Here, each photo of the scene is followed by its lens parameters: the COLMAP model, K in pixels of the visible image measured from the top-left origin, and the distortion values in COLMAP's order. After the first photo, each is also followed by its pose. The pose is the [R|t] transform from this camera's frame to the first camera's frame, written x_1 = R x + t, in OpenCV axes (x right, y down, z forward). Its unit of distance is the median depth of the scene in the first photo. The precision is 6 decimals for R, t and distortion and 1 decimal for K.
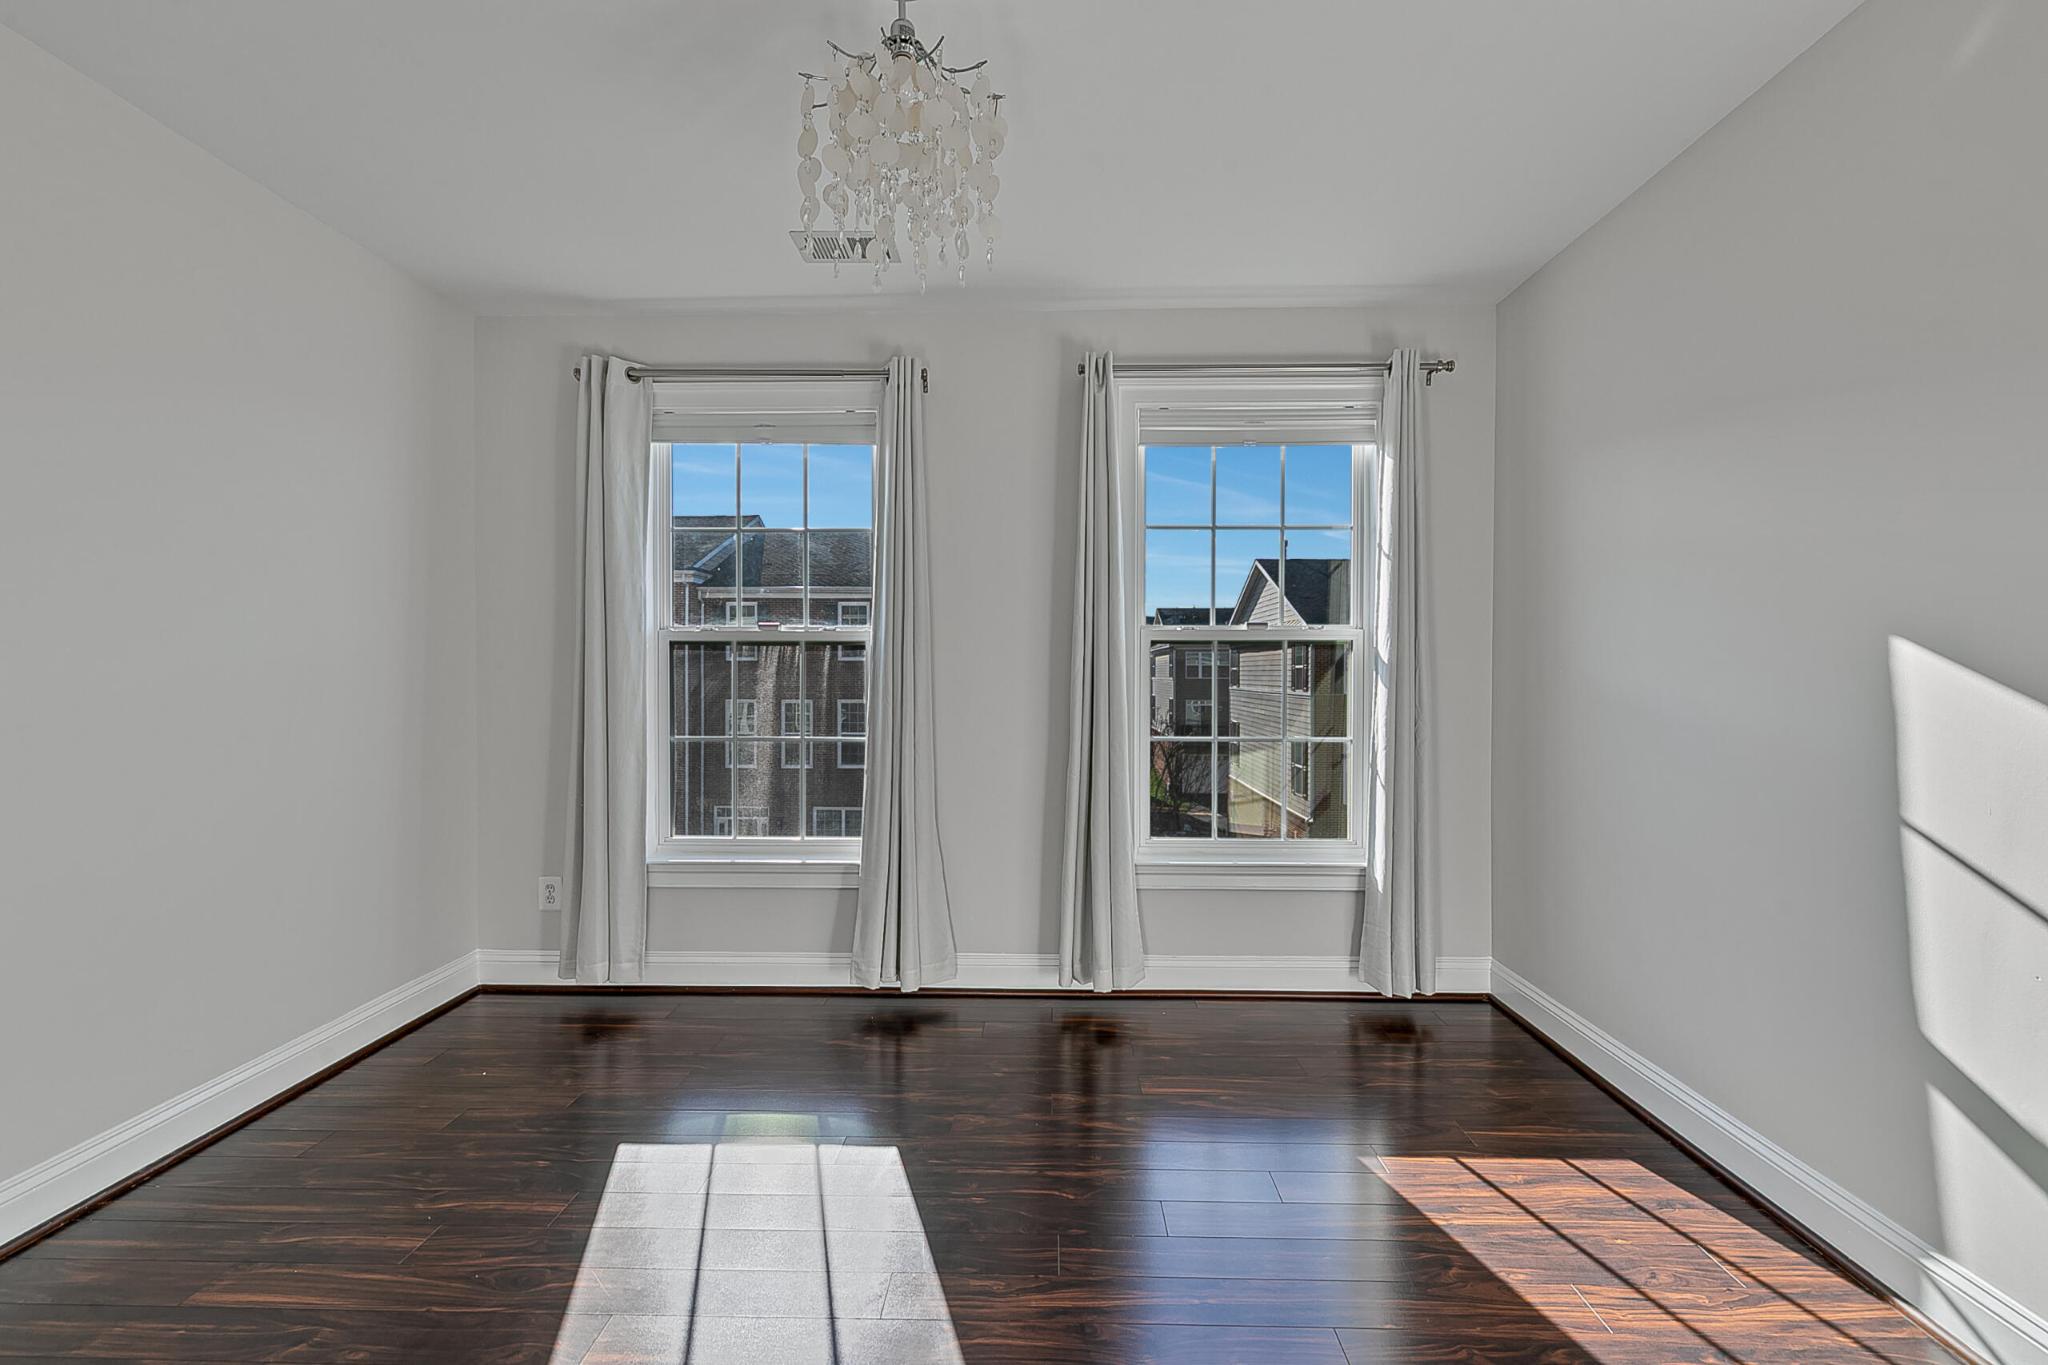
lens RADIAL K [[913.5, 0, 1024.5], [0, 913.5, 682.7], [0, 0, 1]] dist [0.009475, -0.003097]
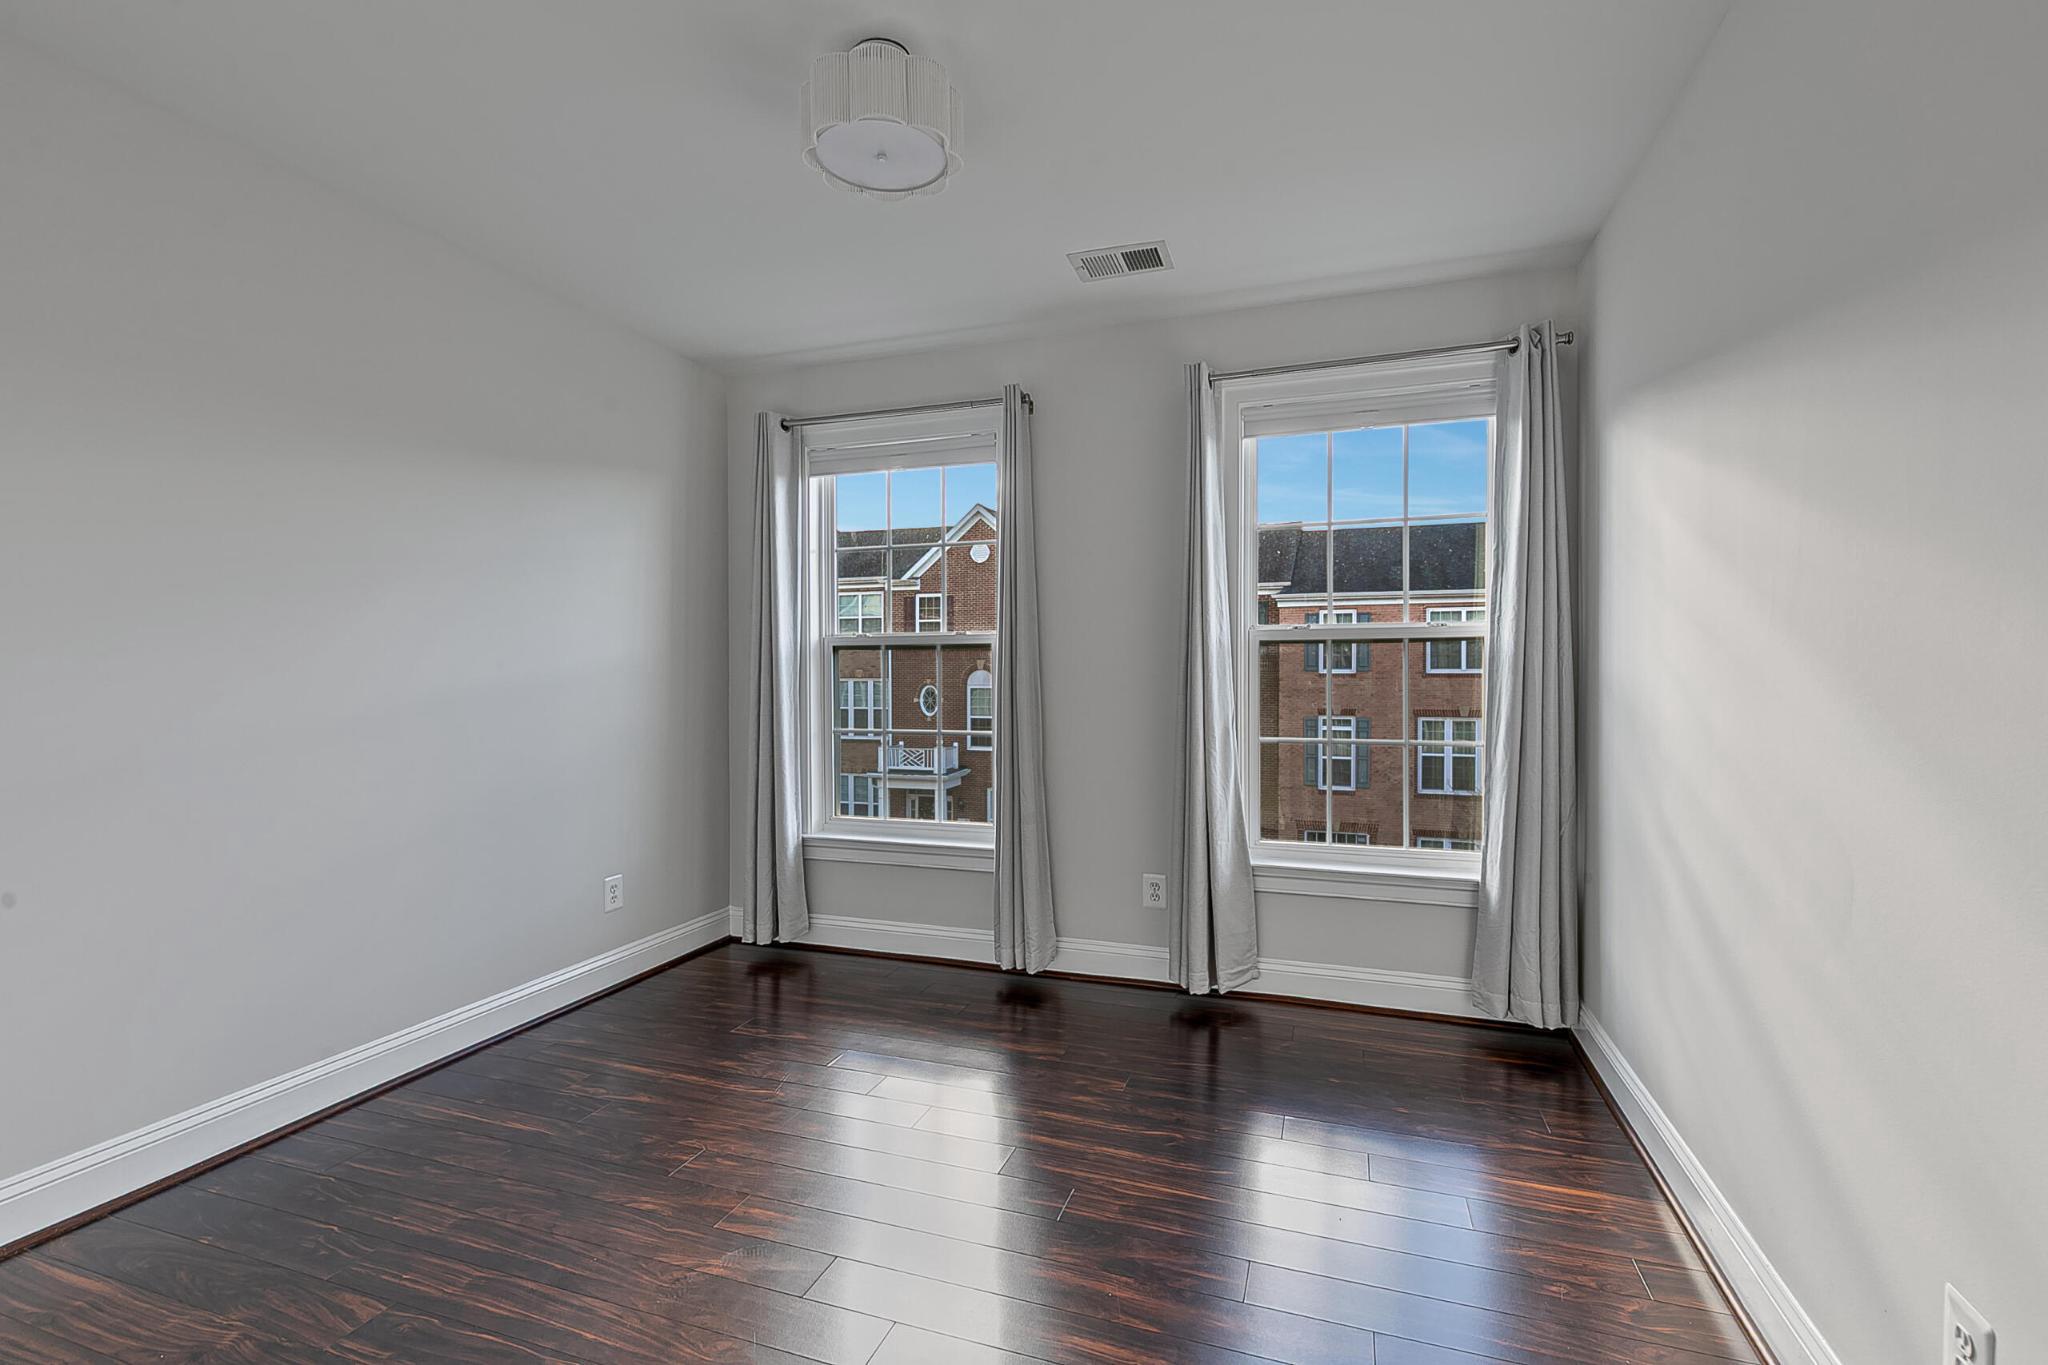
lens RADIAL K [[913.5, 0, 1054.9], [0, 913.5, 671.8], [0, 0, 1]] dist [0.009475, -0.003097]
pose [[0.949372, -0.005441, -0.314107, 0.242954], [0.001264, 0.999908, -0.013499, 0.001642], [0.314152, 0.012418, 0.949292, -0.014057]]
